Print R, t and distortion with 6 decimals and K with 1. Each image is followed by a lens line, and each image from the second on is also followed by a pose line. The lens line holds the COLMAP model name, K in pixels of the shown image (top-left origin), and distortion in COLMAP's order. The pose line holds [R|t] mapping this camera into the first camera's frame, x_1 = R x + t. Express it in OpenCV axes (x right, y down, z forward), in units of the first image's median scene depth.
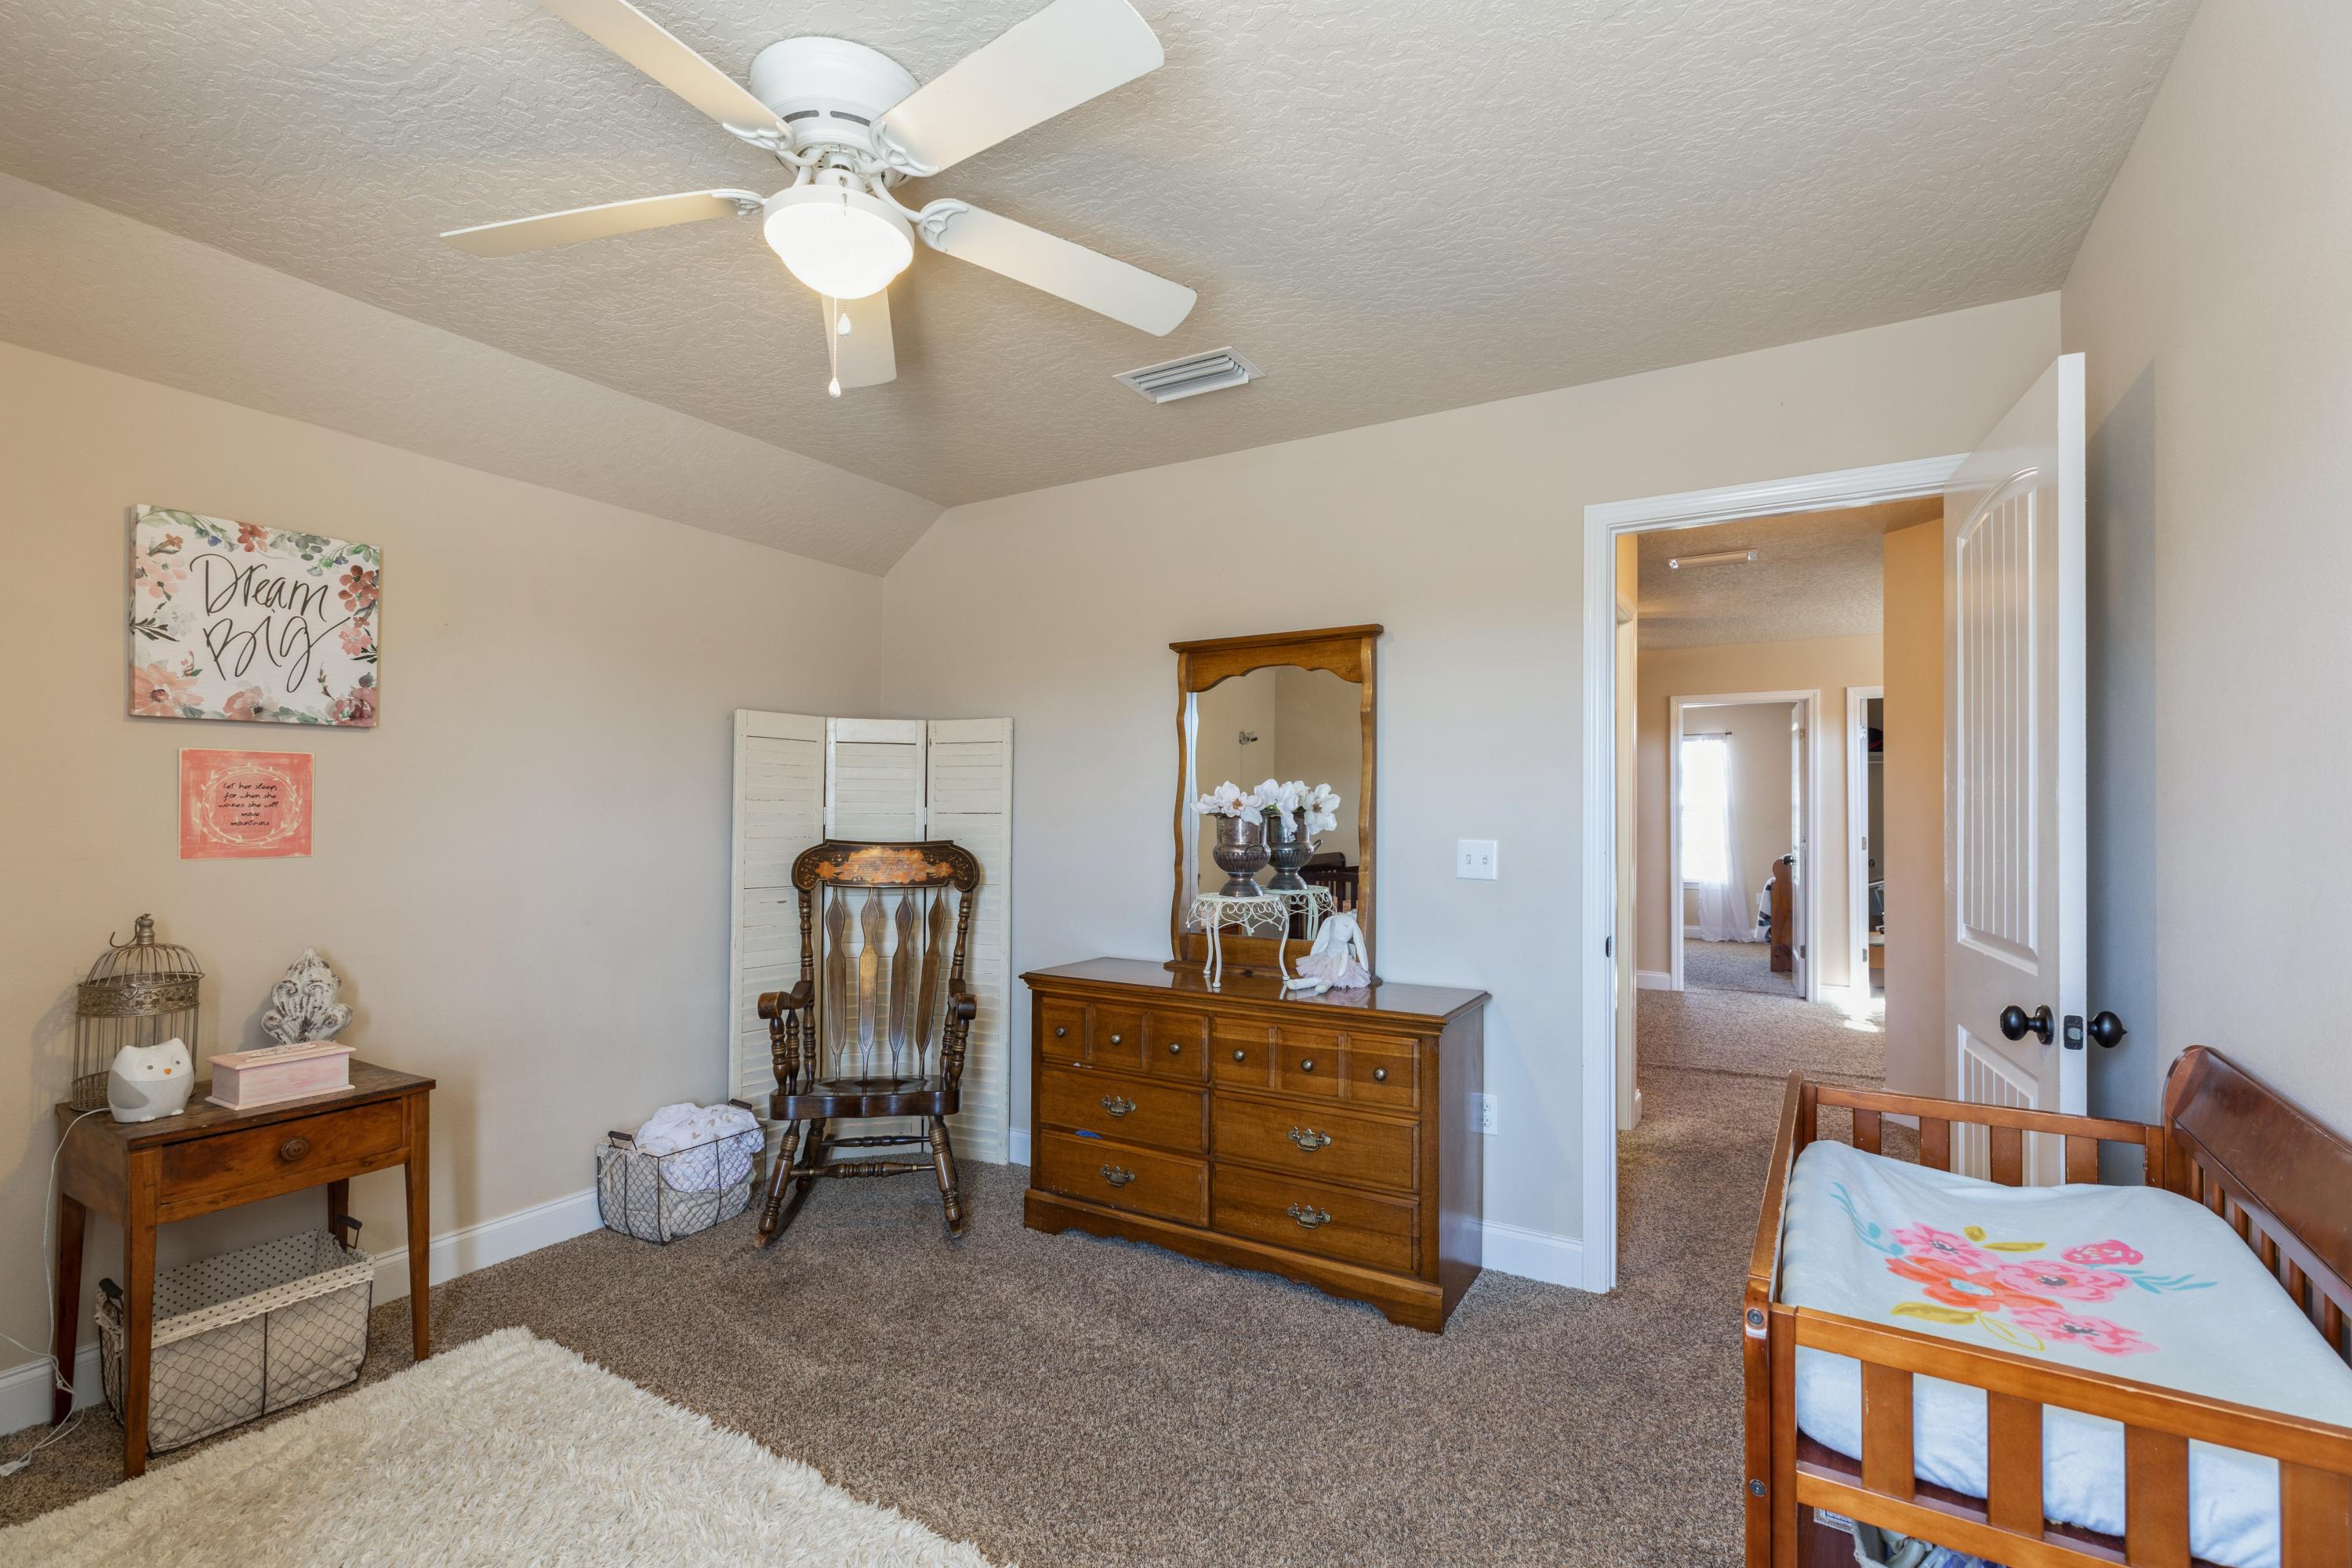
lens RADIAL K [[1045.0, 0, 1165.1], [0, 1045.0, 784.1], [0, 0, 1]] dist [0.003020, -0.000110]
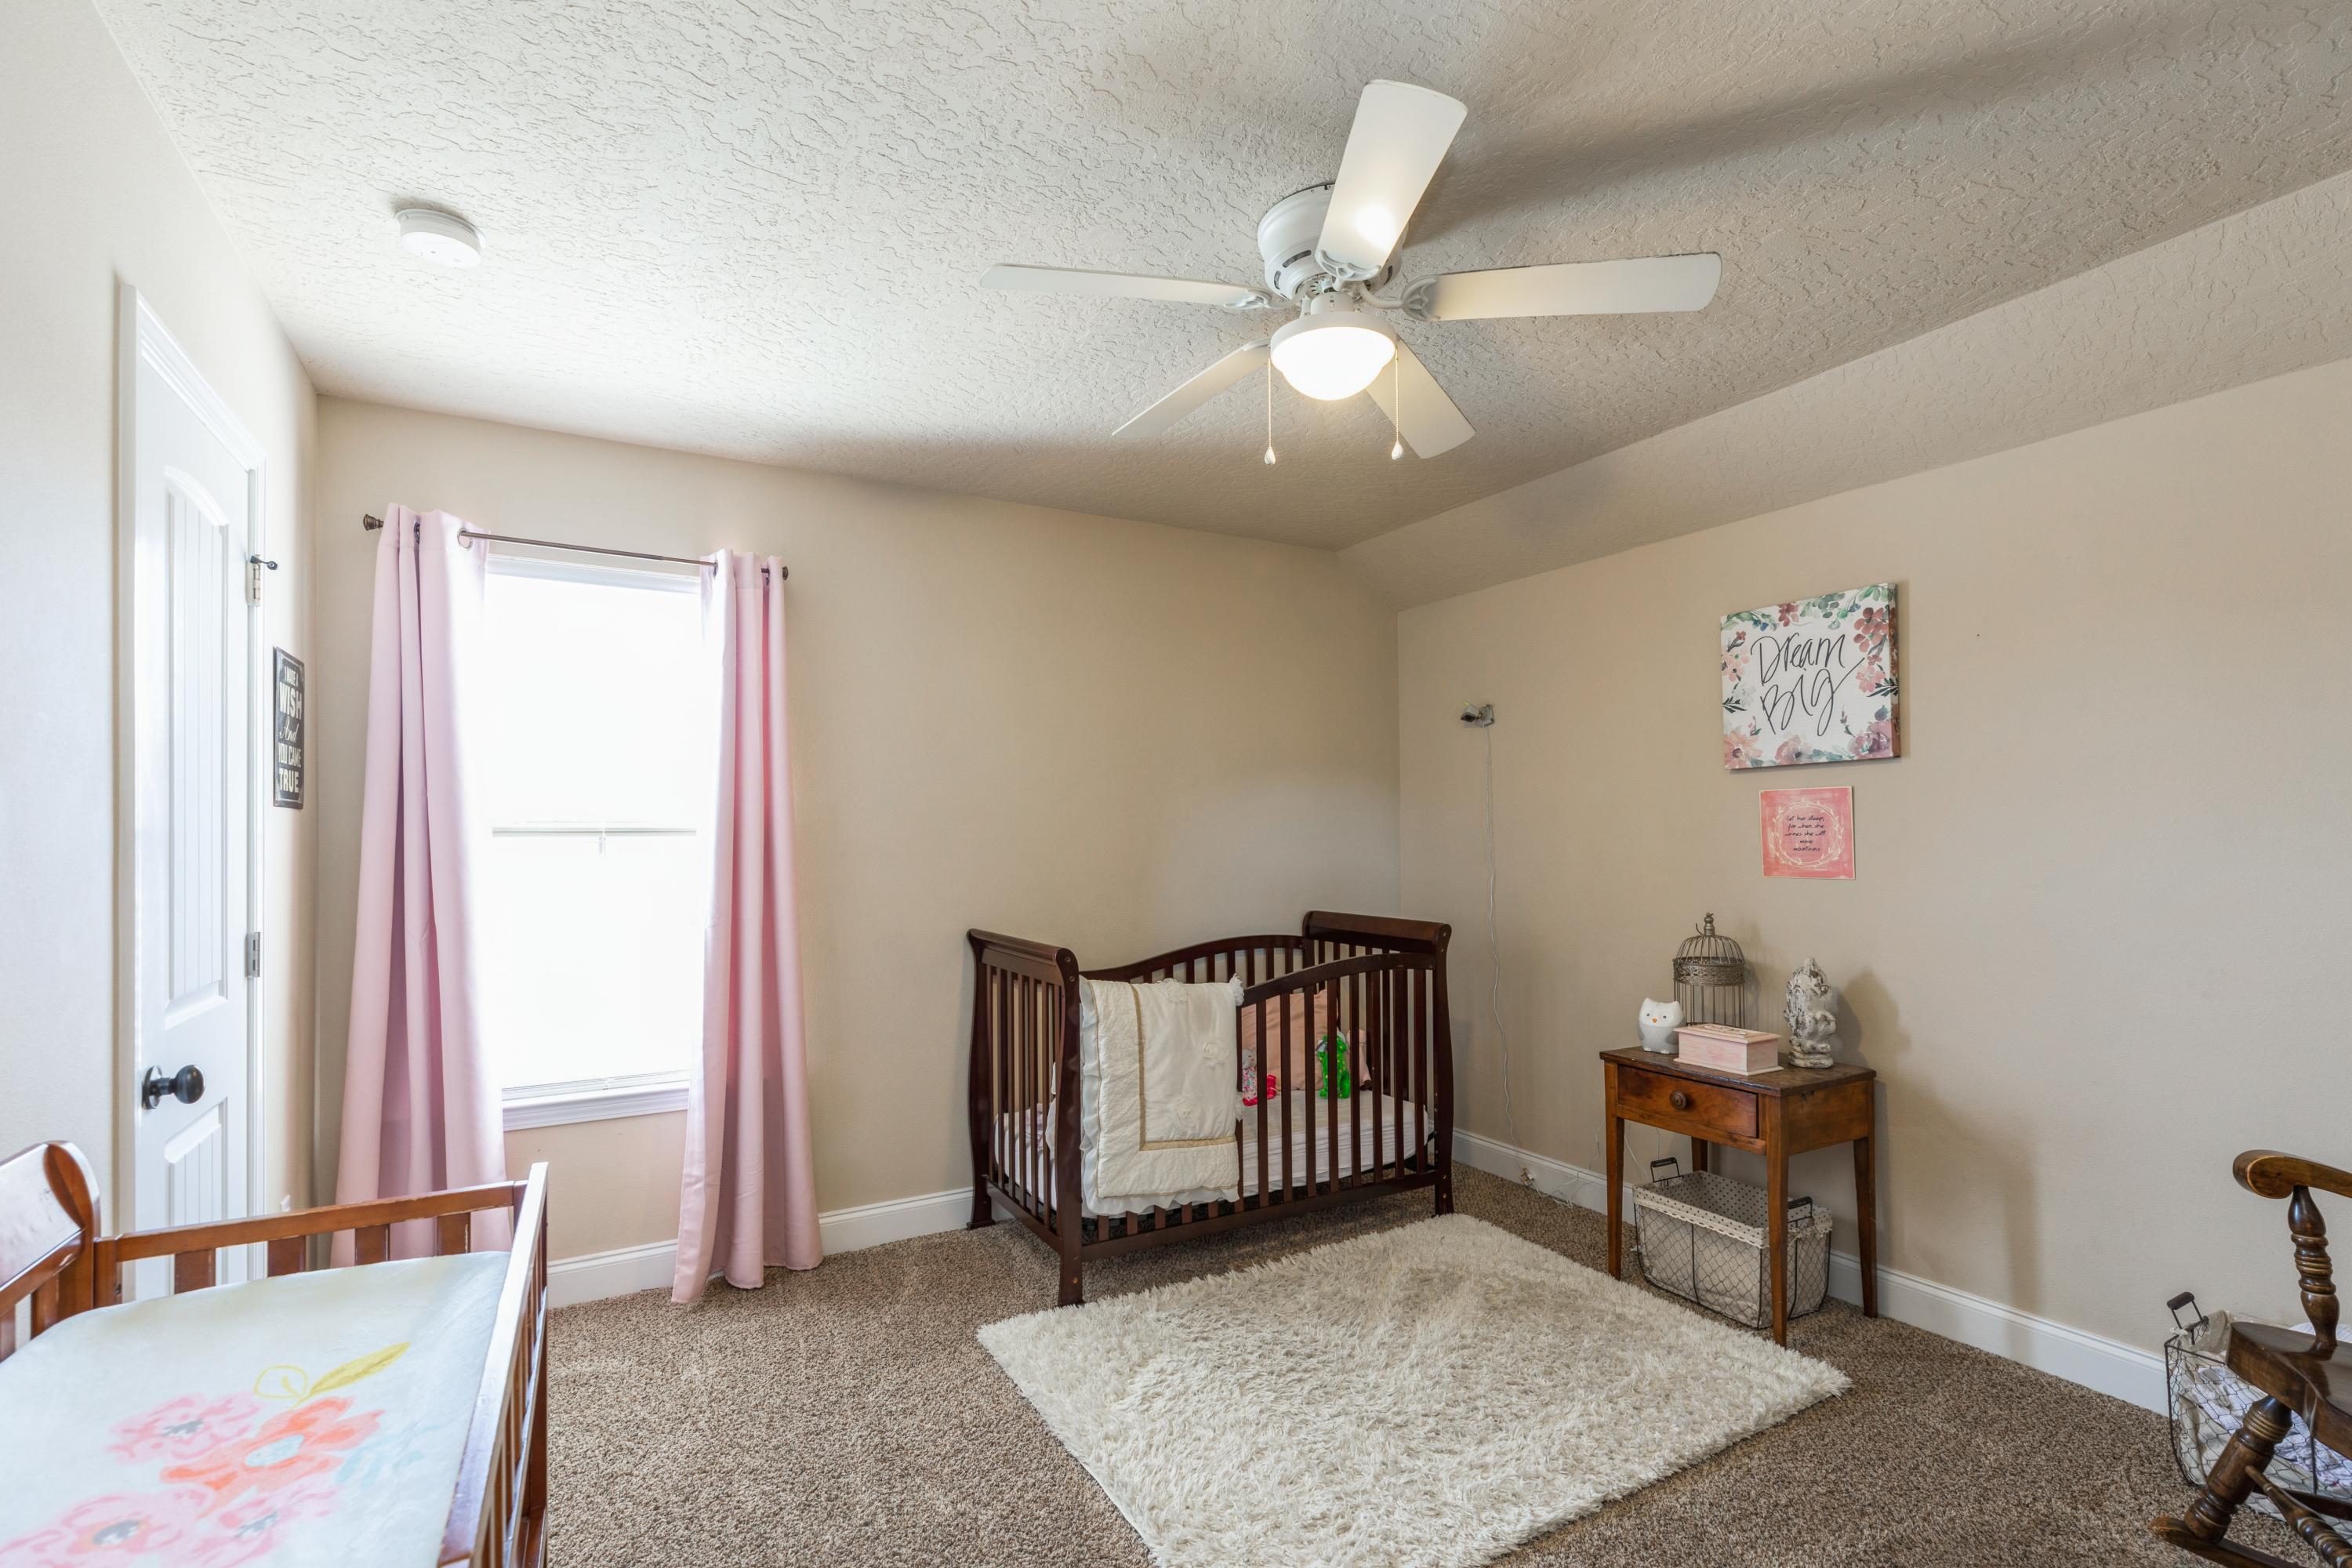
lens RADIAL K [[1050.5, 0, 1164.1], [0, 1050.5, 805.0], [0, 0, 1]] dist [0.002146, -0.000047]
pose [[-0.491619, -0.020863, -0.870560, 0.541373], [0.032749, 0.998563, -0.042424, 0.014203], [0.870194, -0.049366, -0.490229, 0.955819]]
